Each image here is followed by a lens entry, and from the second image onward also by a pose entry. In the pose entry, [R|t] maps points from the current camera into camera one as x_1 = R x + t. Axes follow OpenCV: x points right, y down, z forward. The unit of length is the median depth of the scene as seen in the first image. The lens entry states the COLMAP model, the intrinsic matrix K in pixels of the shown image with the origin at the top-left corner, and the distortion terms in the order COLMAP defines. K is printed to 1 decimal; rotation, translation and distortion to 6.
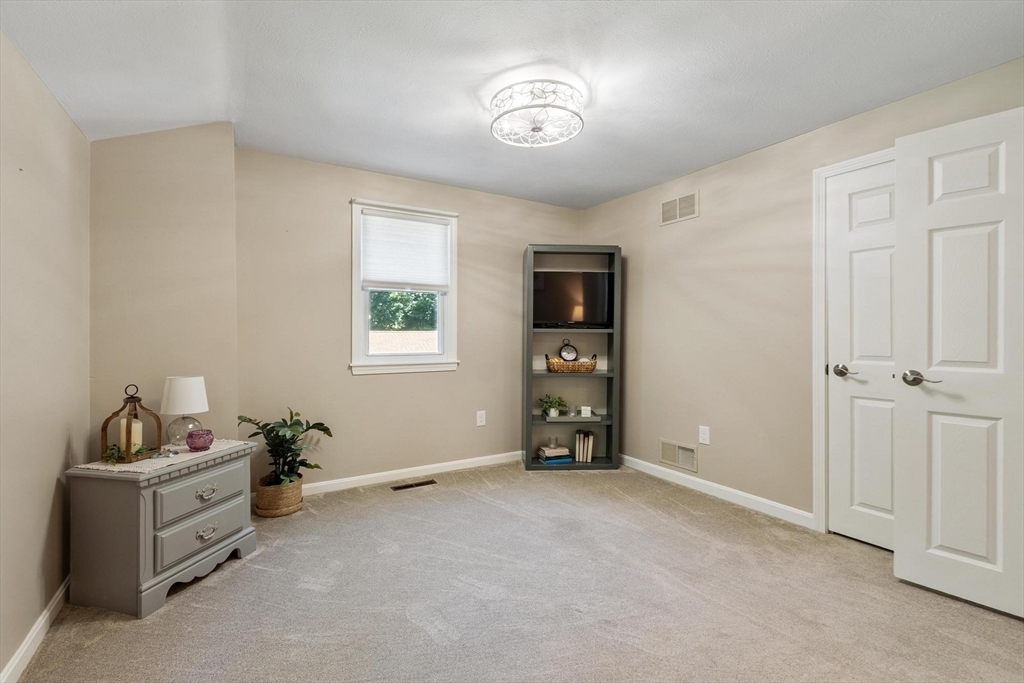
lens RADIAL K [[445.7, 0, 503.8], [0, 445.7, 337.2], [0, 0, 1]] dist [-0.003598, 0.000851]
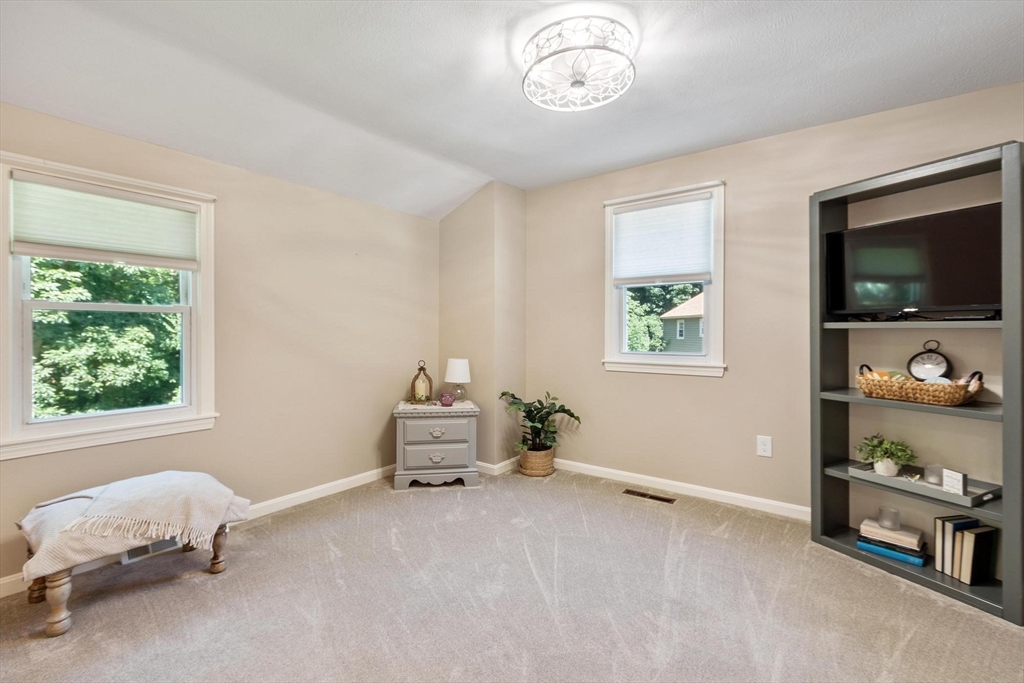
lens RADIAL K [[445.7, 0, 510.2], [0, 445.7, 334.3], [0, 0, 1]] dist [-0.003598, 0.000851]
pose [[0.392439, 0.004304, -0.919768, 0.530106], [-0.007730, 0.999969, 0.001381, -0.000051], [0.919745, 0.006568, 0.392461, 0.376806]]
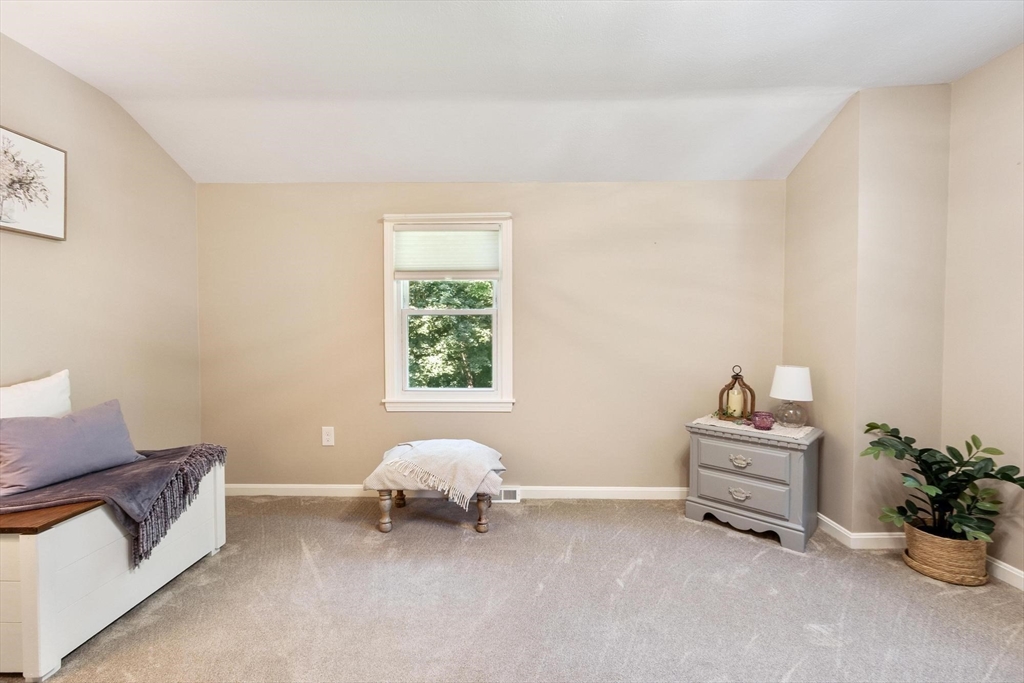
lens RADIAL K [[445.7, 0, 511.8], [0, 445.7, 345.0], [0, 0, 1]] dist [-0.003598, 0.000851]
pose [[-0.520915, 0.024847, -0.853247, 0.398888], [-0.004945, 0.999472, 0.032125, 0.002473], [0.853594, 0.020954, -0.520517, 0.663206]]
